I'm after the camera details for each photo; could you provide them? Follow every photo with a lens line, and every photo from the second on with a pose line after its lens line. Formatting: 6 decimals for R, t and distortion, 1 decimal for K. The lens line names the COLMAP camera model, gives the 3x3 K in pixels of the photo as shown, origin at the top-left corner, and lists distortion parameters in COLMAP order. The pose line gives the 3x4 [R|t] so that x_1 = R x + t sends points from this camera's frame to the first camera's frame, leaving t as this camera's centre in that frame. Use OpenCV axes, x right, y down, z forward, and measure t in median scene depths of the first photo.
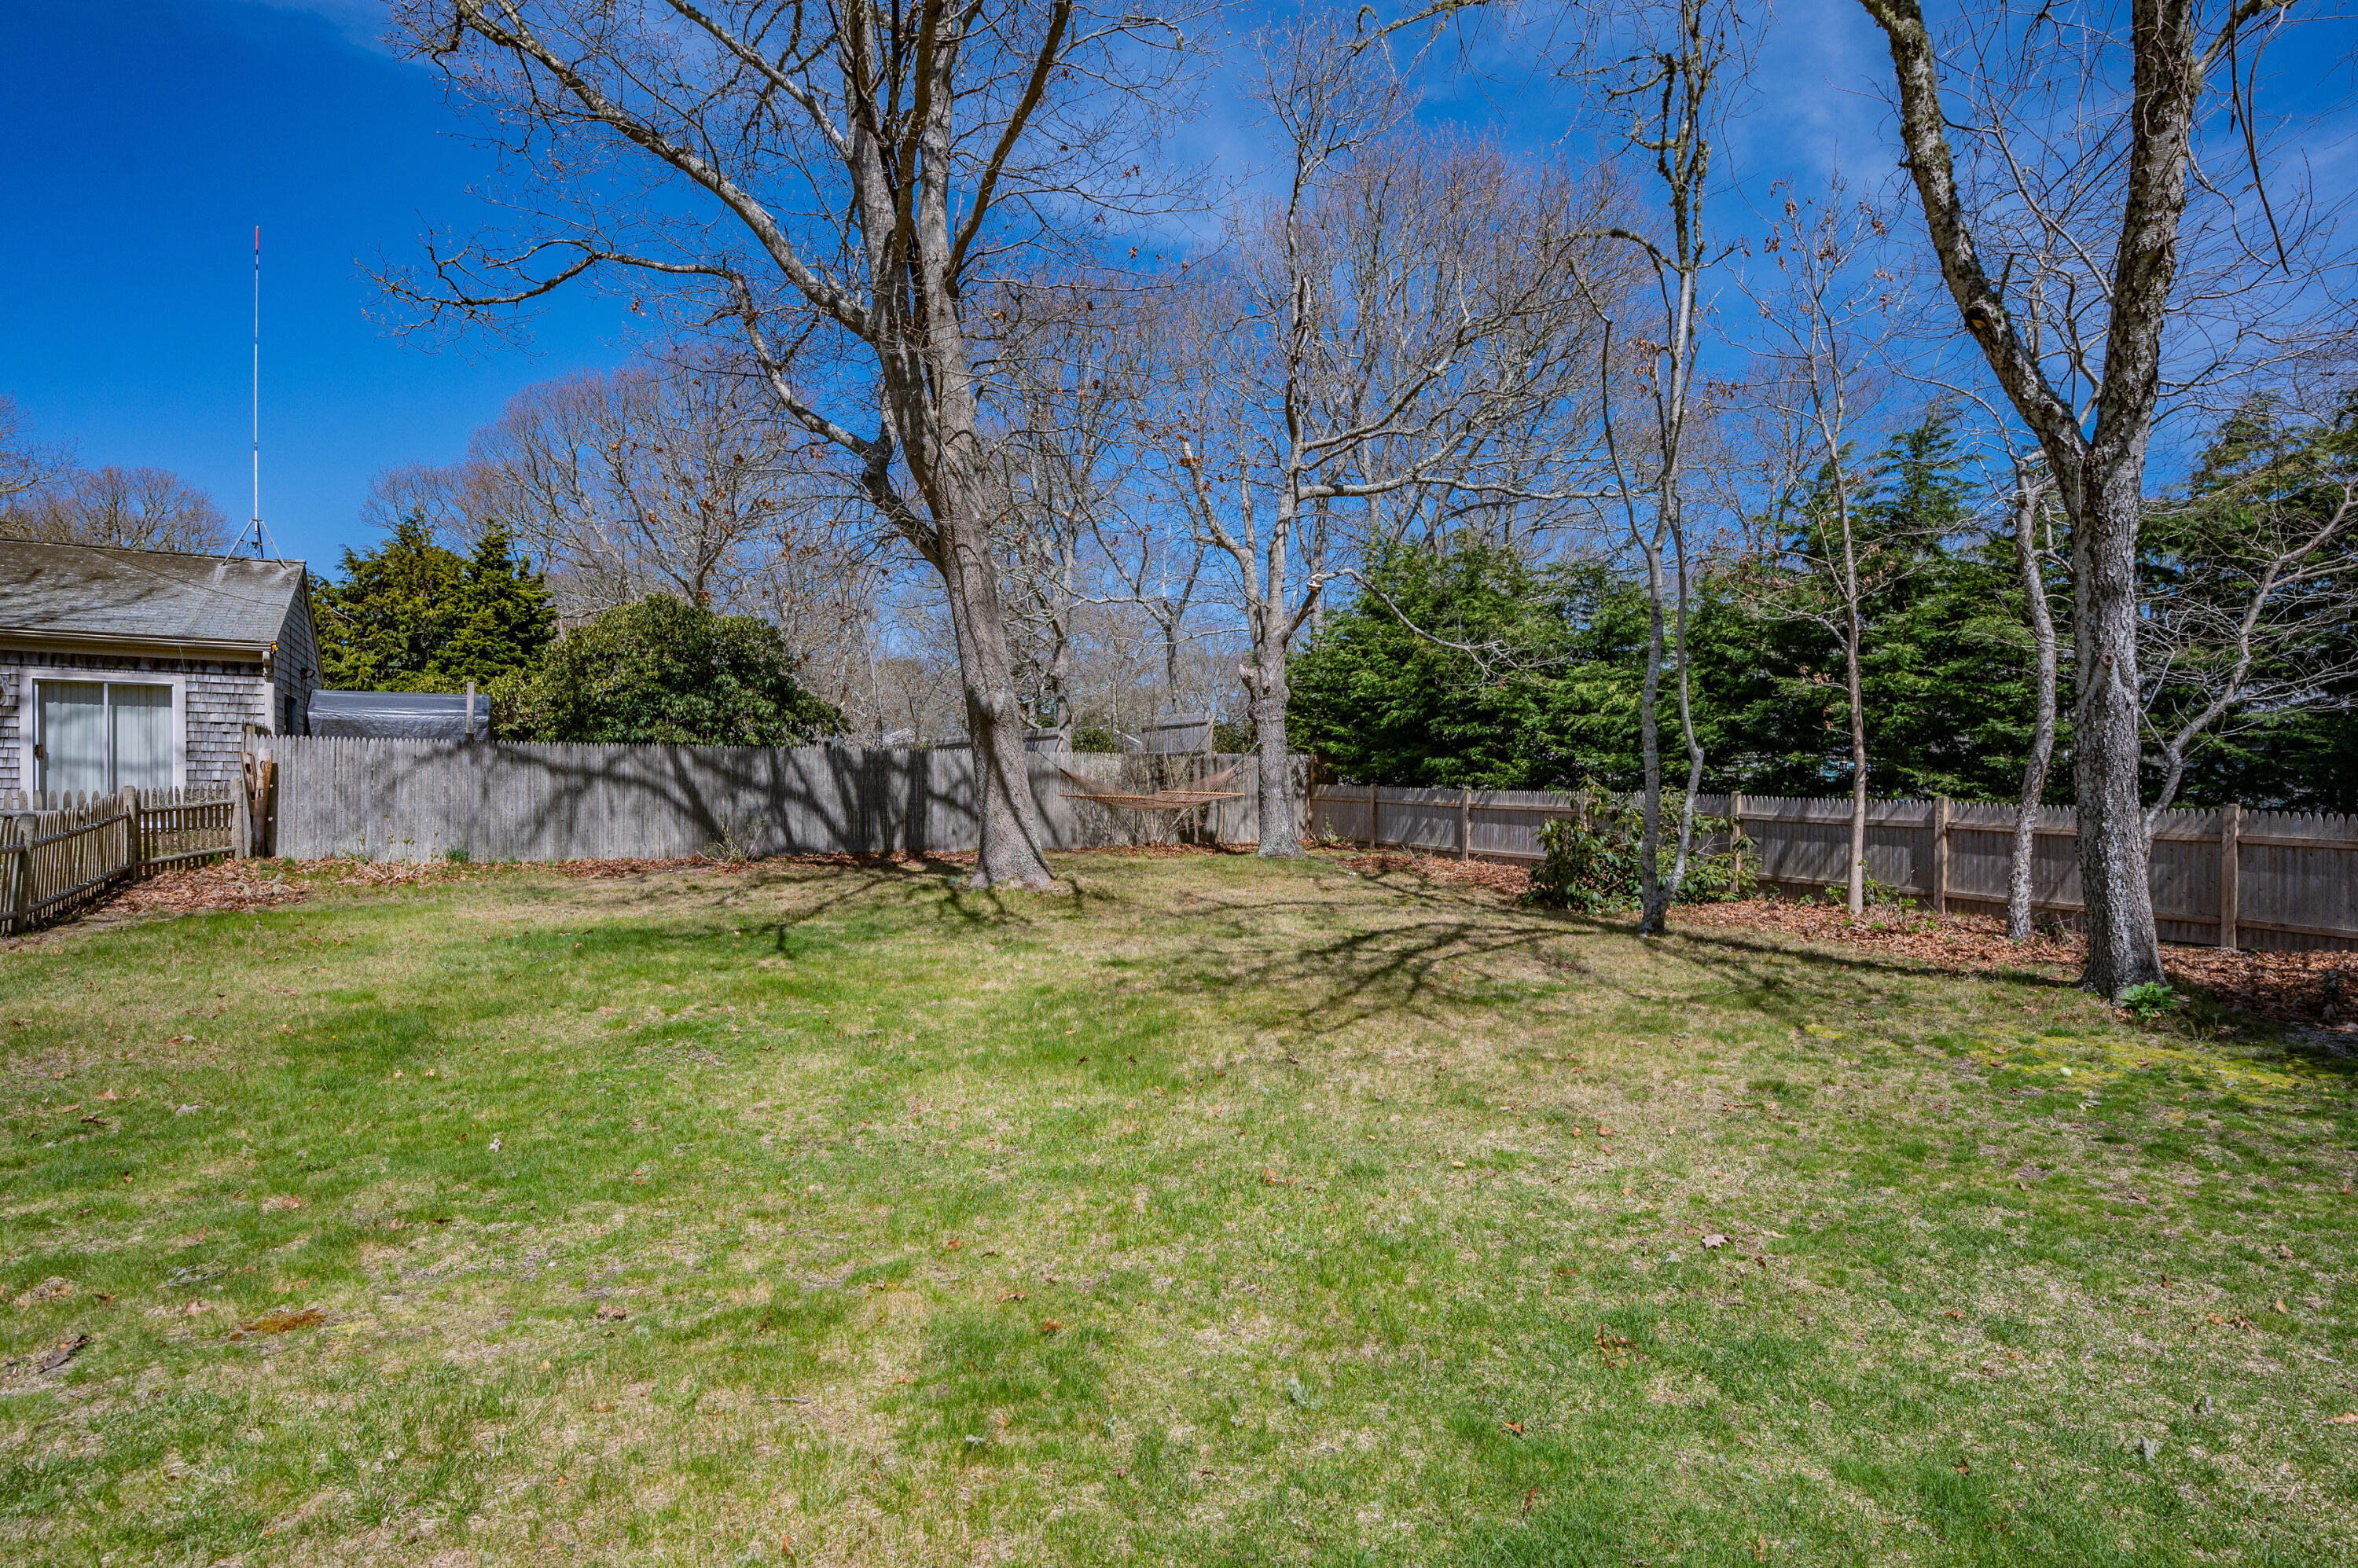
lens RADIAL K [[1347.9, 0, 1173.2], [0, 1347.9, 766.1], [0, 0, 1]] dist [-0.005319, -0.001440]
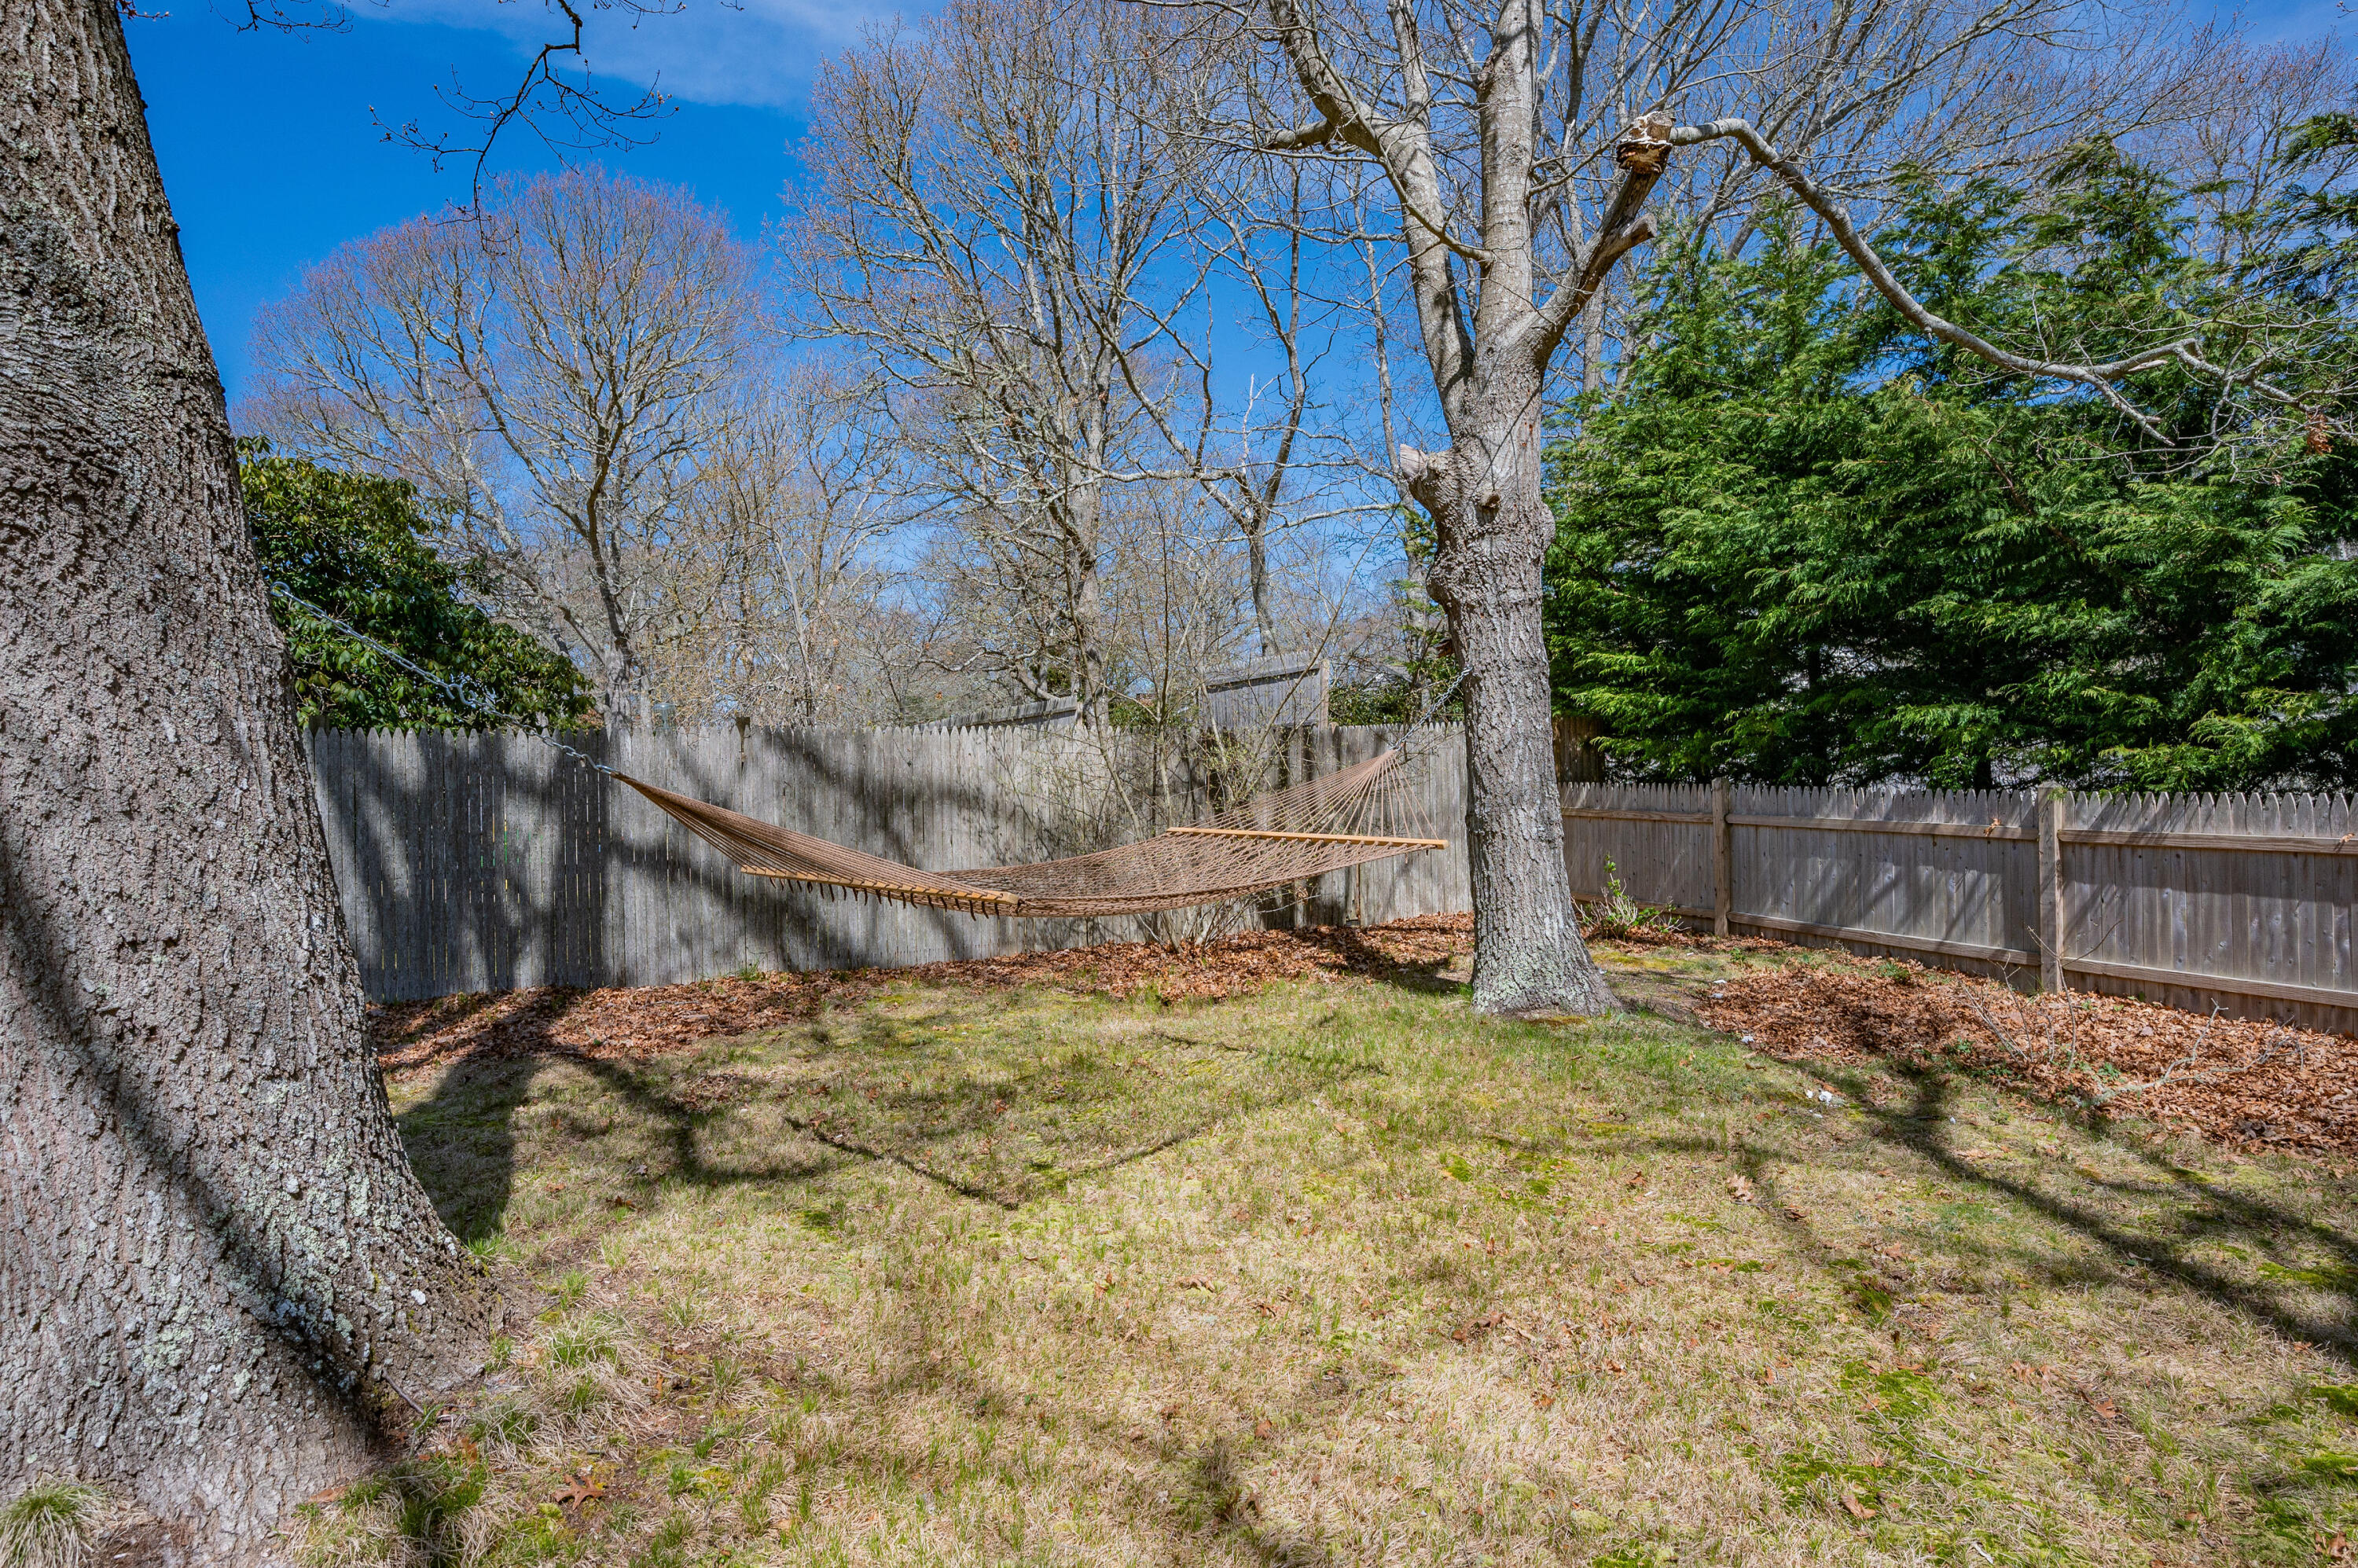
lens RADIAL K [[1944.2, 0, 1179.0], [0, 1944.2, 784.0], [0, 0, 1]] dist [0.045725, -0.000192]
pose [[0.998083, -0.037266, -0.049414, 0.013025], [0.038054, 0.999162, 0.015091, -0.000955], [0.048810, -0.016943, 0.998664, 0.437614]]
